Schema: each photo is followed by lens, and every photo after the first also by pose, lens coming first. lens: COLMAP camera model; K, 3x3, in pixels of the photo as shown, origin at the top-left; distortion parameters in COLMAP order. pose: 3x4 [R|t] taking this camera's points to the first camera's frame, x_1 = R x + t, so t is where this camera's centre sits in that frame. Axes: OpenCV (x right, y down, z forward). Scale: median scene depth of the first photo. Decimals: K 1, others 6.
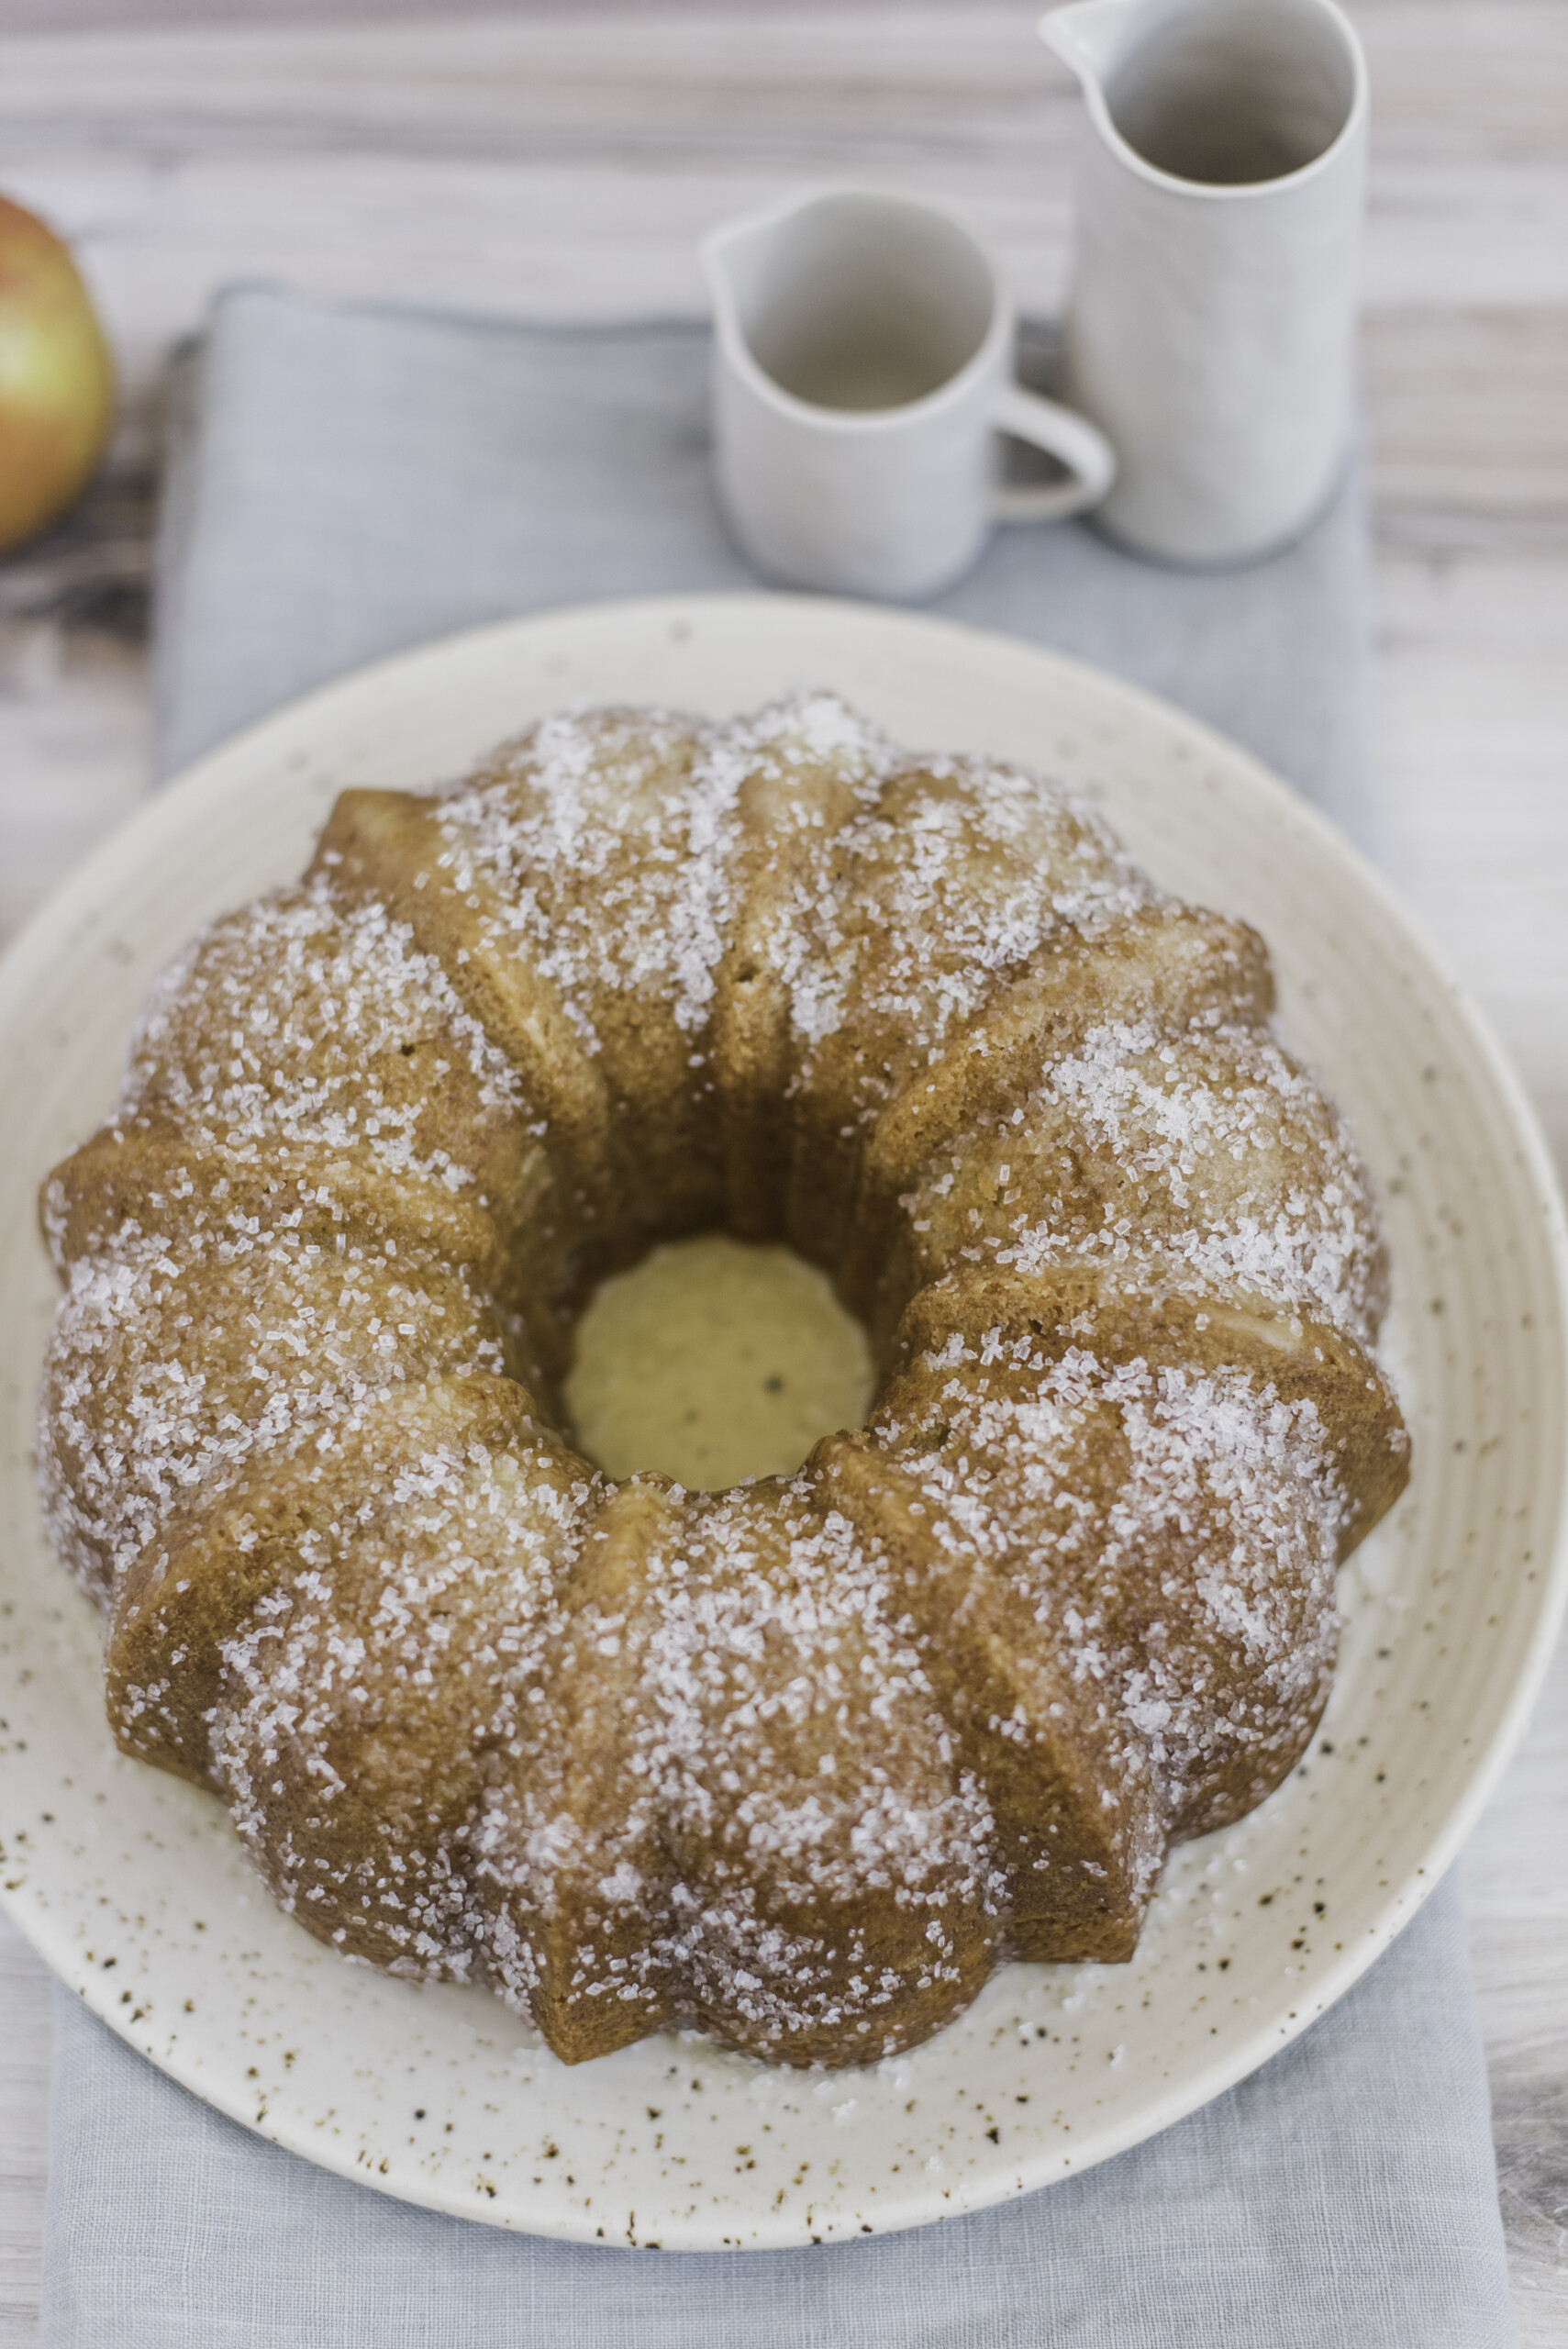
lens RADIAL K [[3536.5, 0, 774.3], [0, 3536.5, 1169.8], [0, 0, 1]] dist [-0.181439, 0.000000]
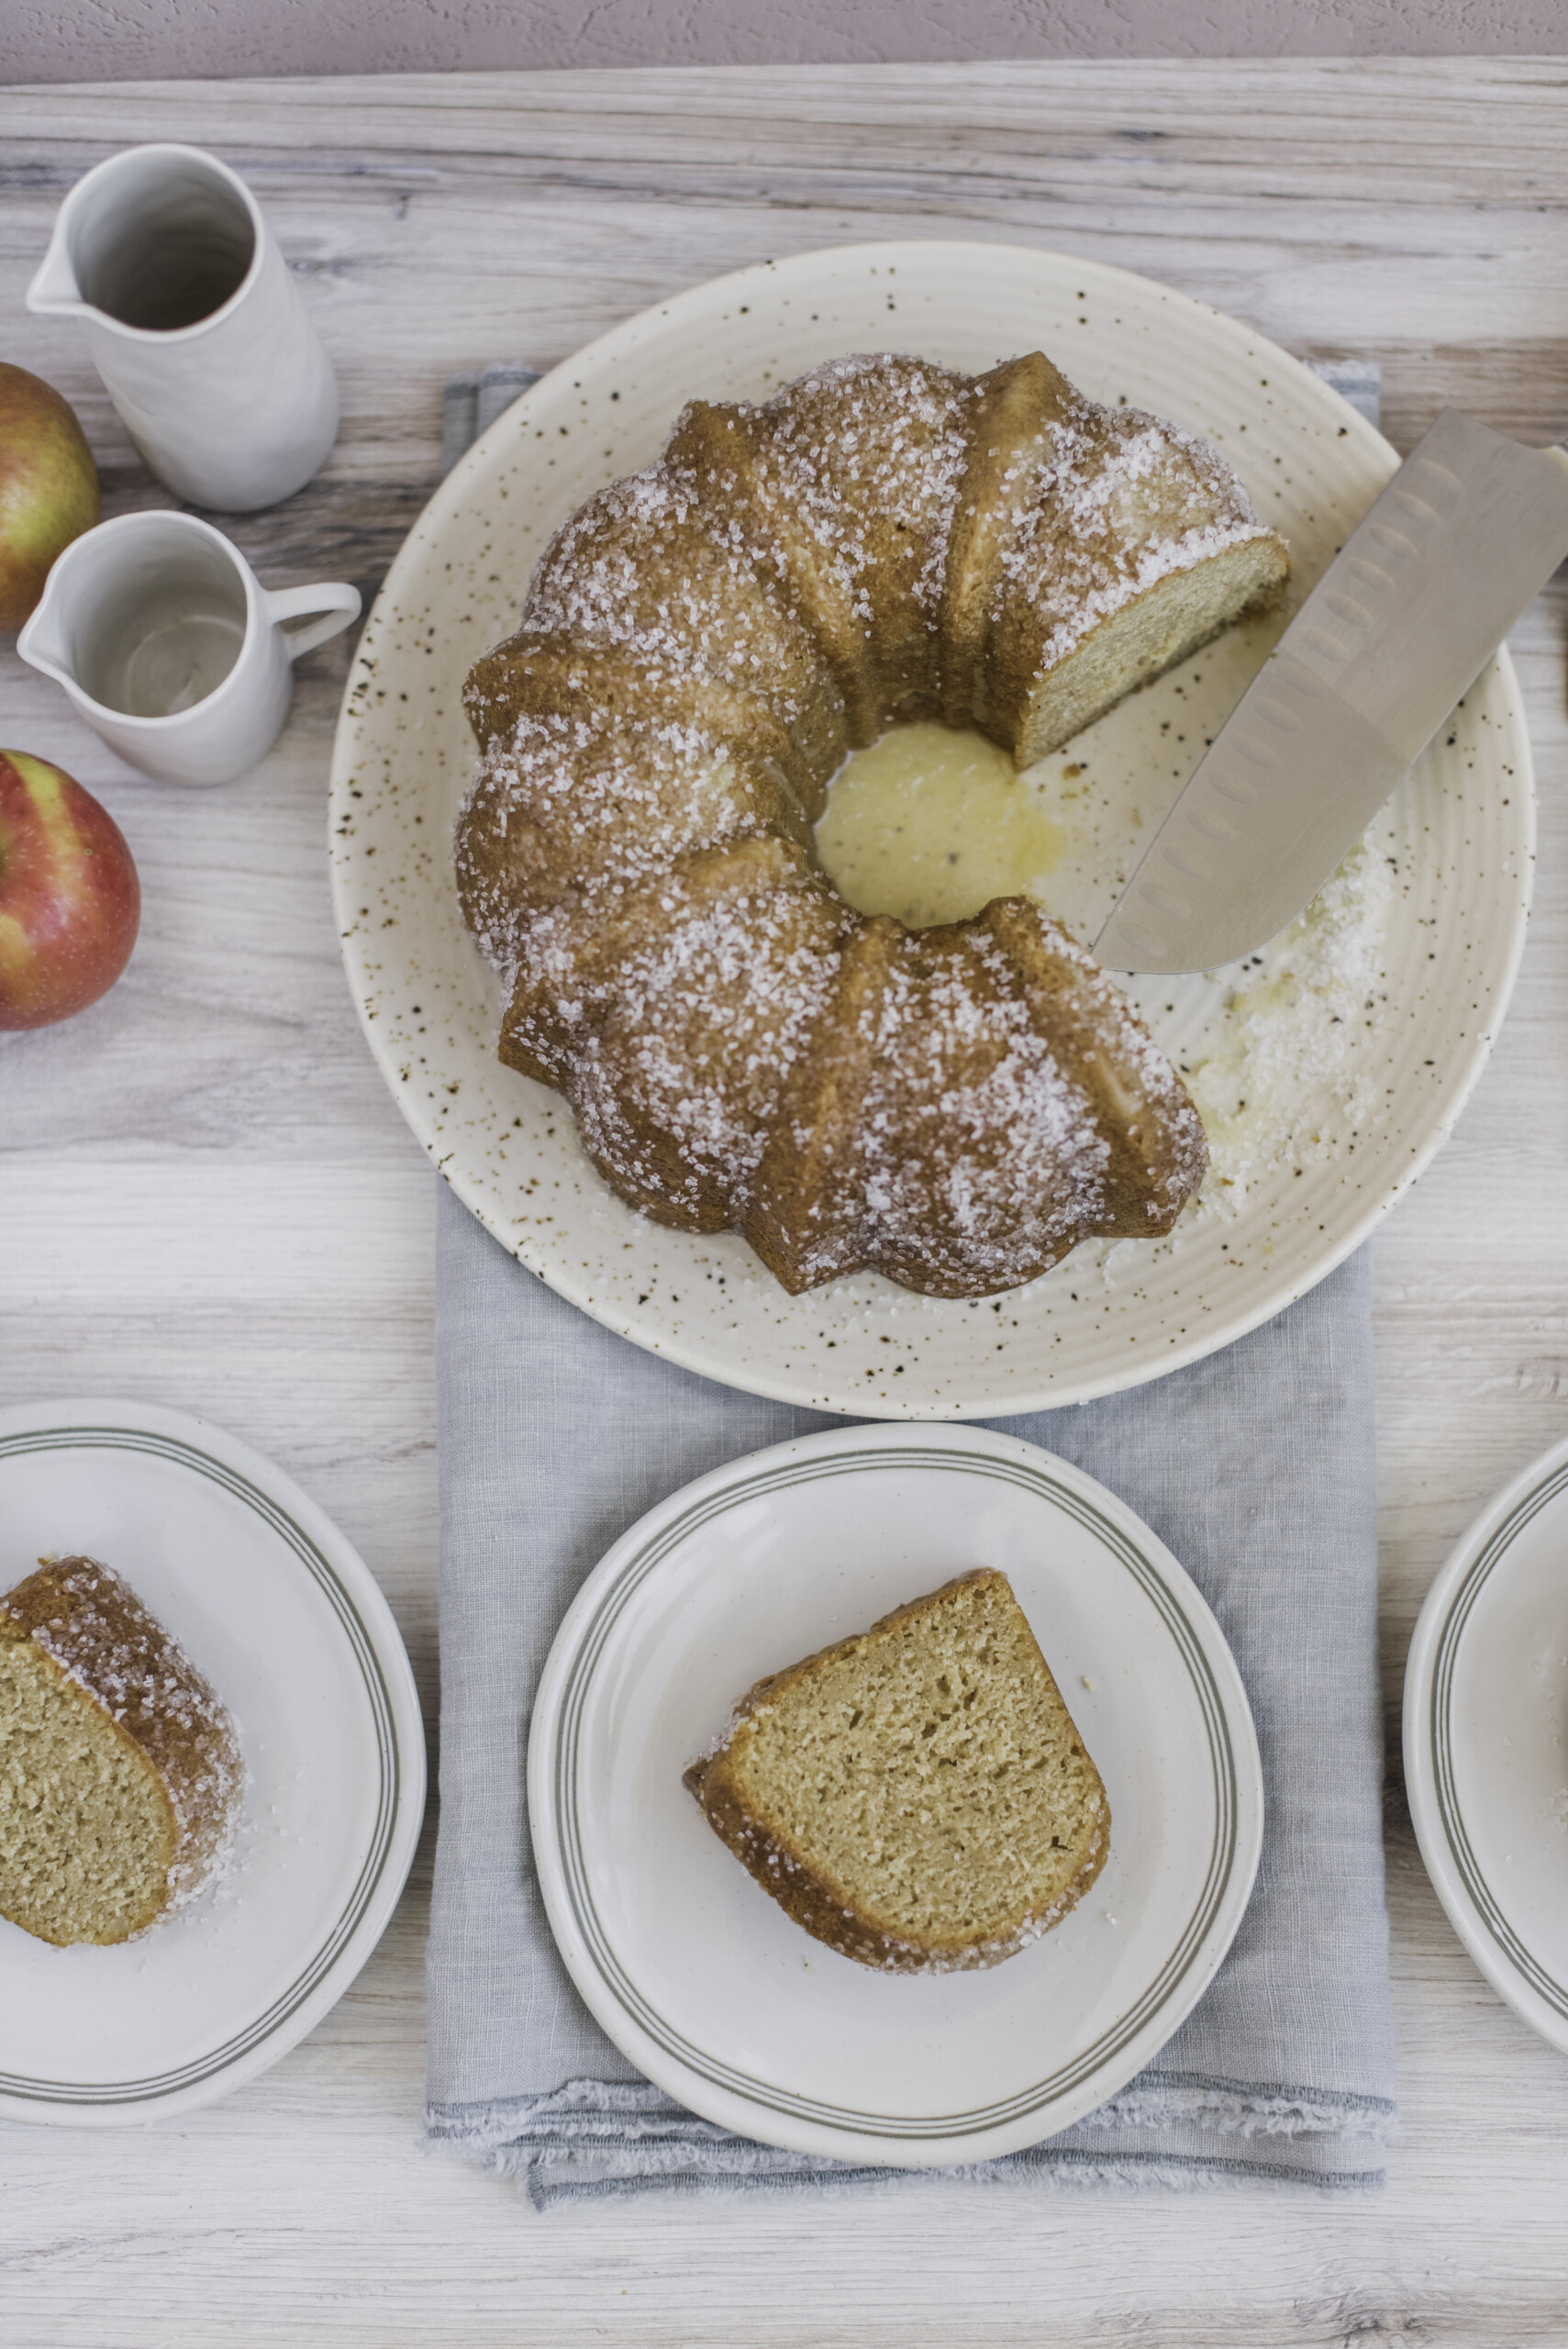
lens RADIAL K [[3536.5, 0, 786.5], [0, 3536.5, 1178.7], [0, 0, 1]] dist [-0.181439, 0.000000]
pose [[0.646718, 0.756746, -0.095350, 0.218700], [-0.691441, 0.634445, 0.345528, -0.348955], [0.321971, -0.157530, 0.933552, -0.439539]]
